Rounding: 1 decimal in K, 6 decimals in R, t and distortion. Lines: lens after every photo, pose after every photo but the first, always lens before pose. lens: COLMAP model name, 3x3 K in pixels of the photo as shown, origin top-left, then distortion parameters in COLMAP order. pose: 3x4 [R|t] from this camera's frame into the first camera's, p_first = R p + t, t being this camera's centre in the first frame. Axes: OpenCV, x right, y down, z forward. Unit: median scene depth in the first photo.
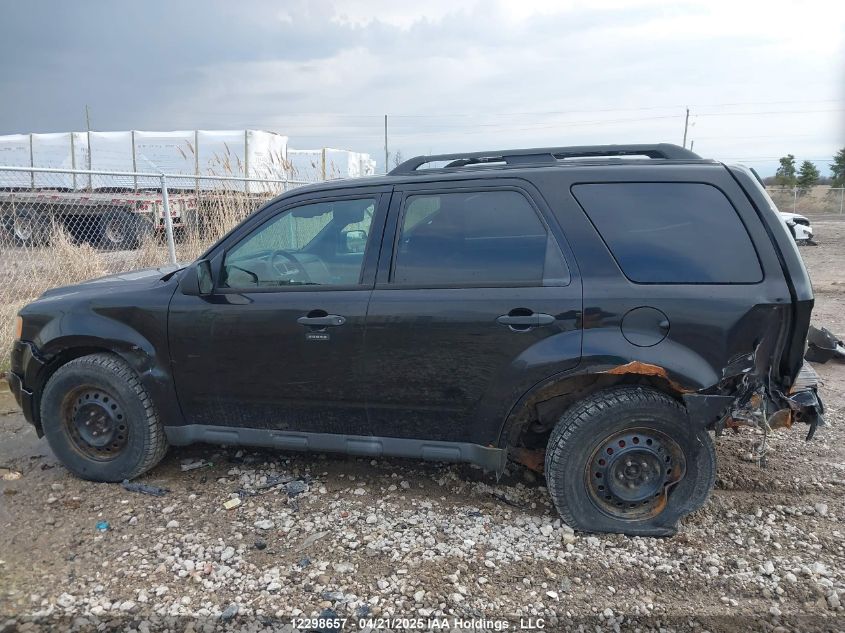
lens RADIAL K [[707.7, 0, 417.9], [0, 707.7, 309.9], [0, 0, 1]] dist [0.017141, 0.002320]
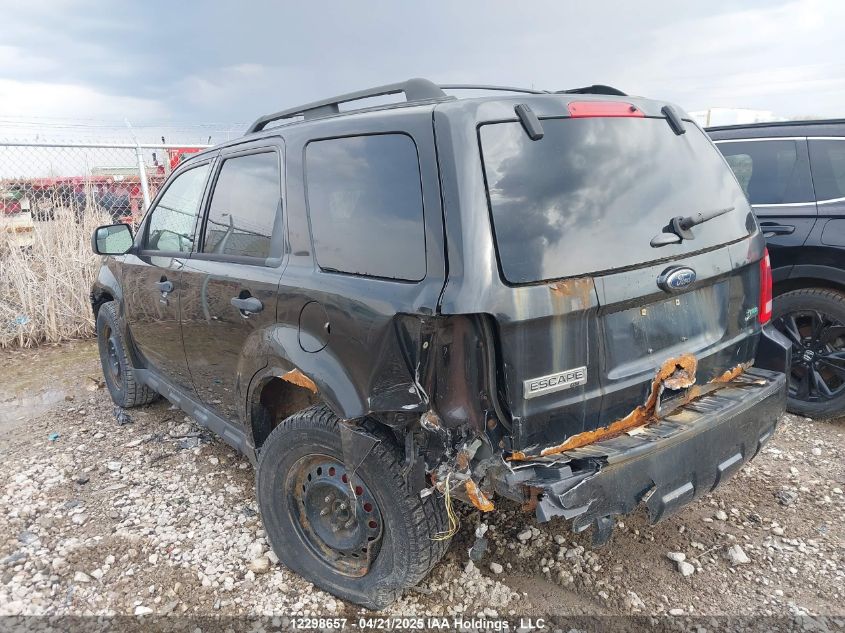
lens RADIAL K [[707.7, 0, 418.4], [0, 707.7, 320.8], [0, 0, 1]] dist [0.017141, 0.002320]
pose [[0.785213, 0.115847, -0.608292, 0.816954], [-0.083189, 0.993174, 0.081762, -0.050079], [0.613612, -0.013598, 0.789491, 0.440443]]
